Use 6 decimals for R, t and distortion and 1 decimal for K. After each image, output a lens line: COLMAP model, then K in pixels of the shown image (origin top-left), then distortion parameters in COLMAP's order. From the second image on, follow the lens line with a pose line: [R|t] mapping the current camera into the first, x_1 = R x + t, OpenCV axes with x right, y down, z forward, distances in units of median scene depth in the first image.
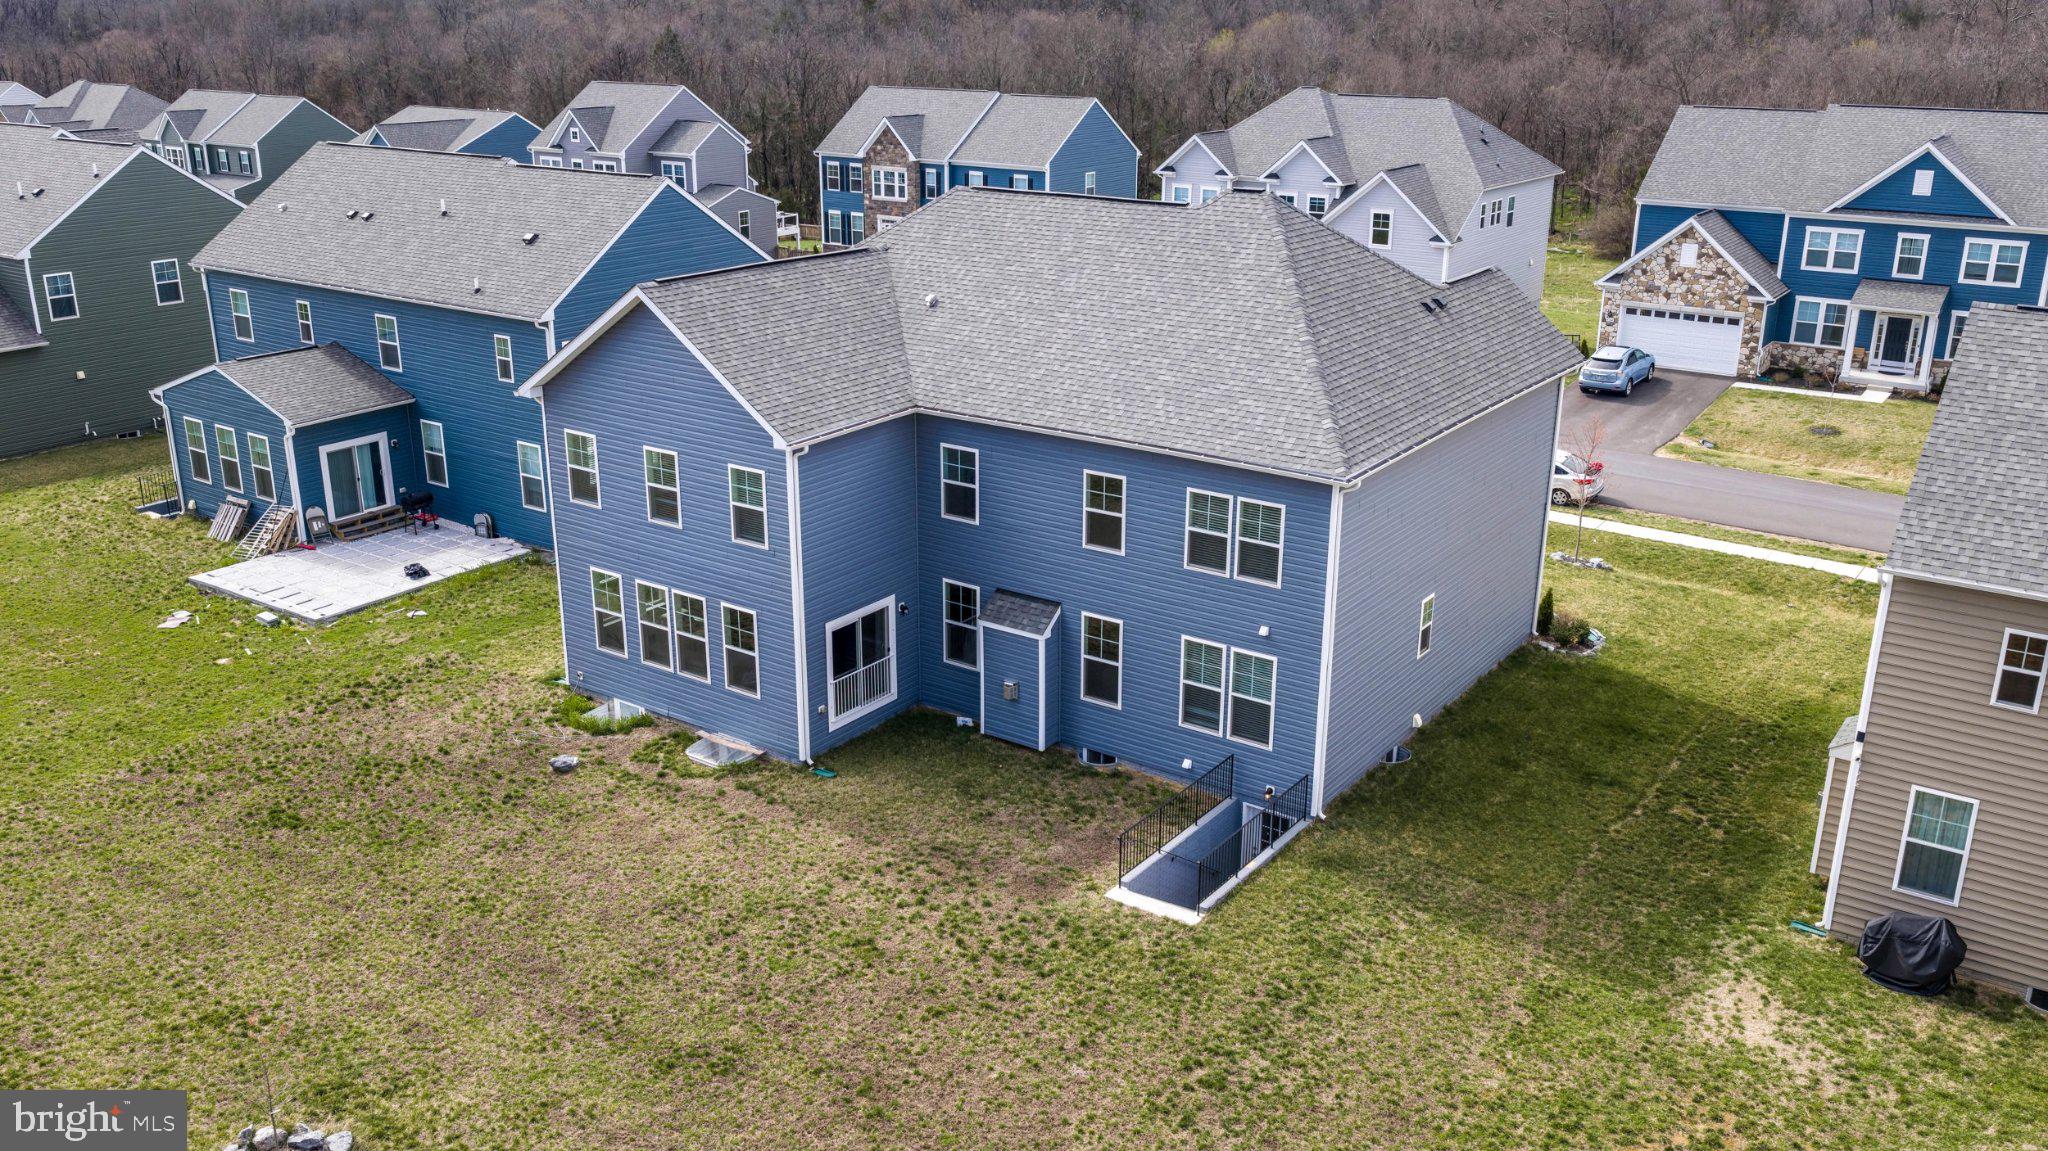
lens RADIAL K [[1717.1, 0, 1023.4], [0, 1717.1, 583.2], [0, 0, 1]] dist [0.003264, -0.003121]
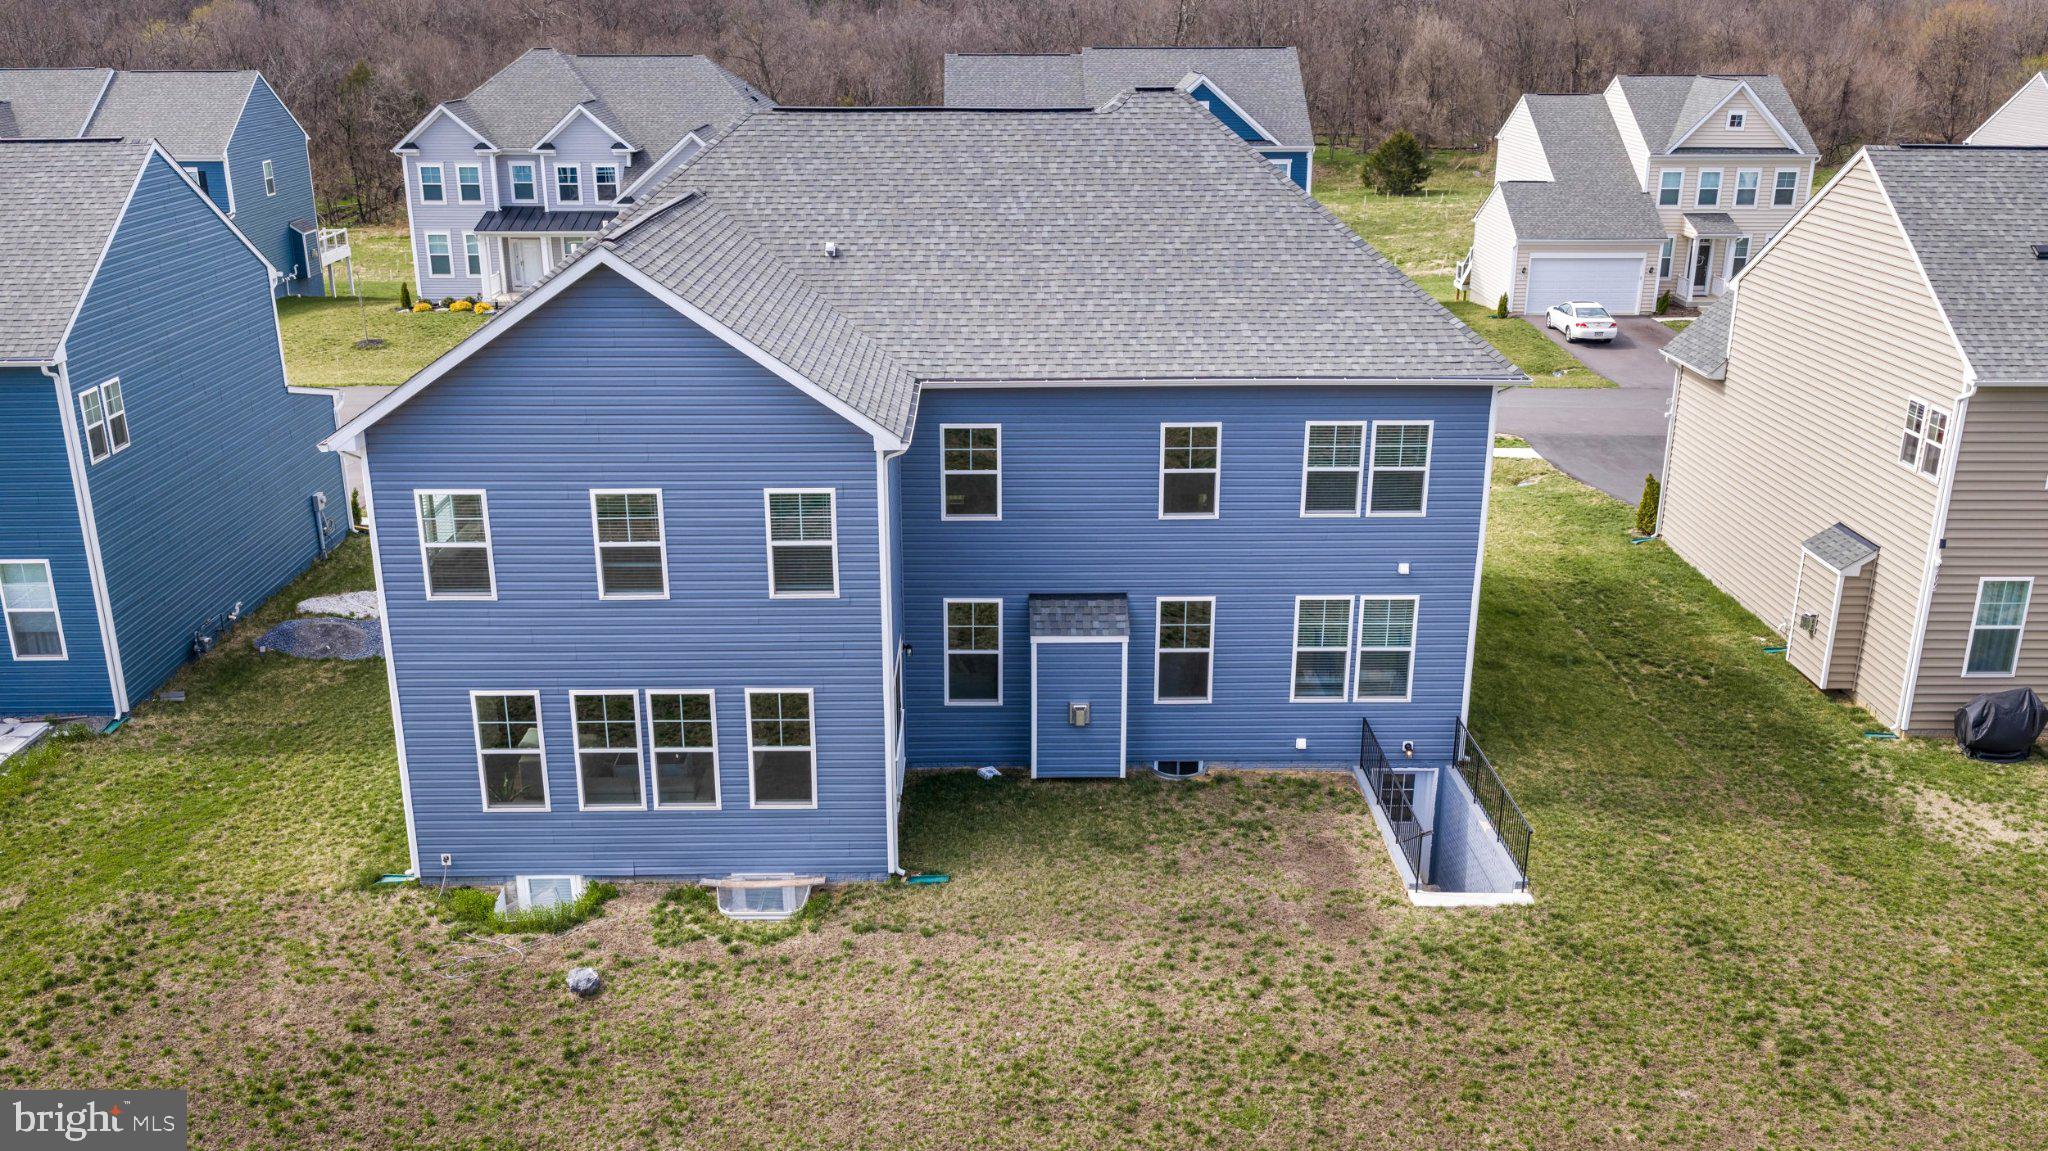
lens RADIAL K [[1717.1, 0, 1021.3], [0, 1717.1, 564.7], [0, 0, 1]] dist [0.003264, -0.003121]
pose [[0.802497, -0.188730, 0.566022, -0.485616], [0.195396, 0.979471, 0.049557, -0.052819], [-0.563755, 0.070829, 0.822900, 0.359088]]
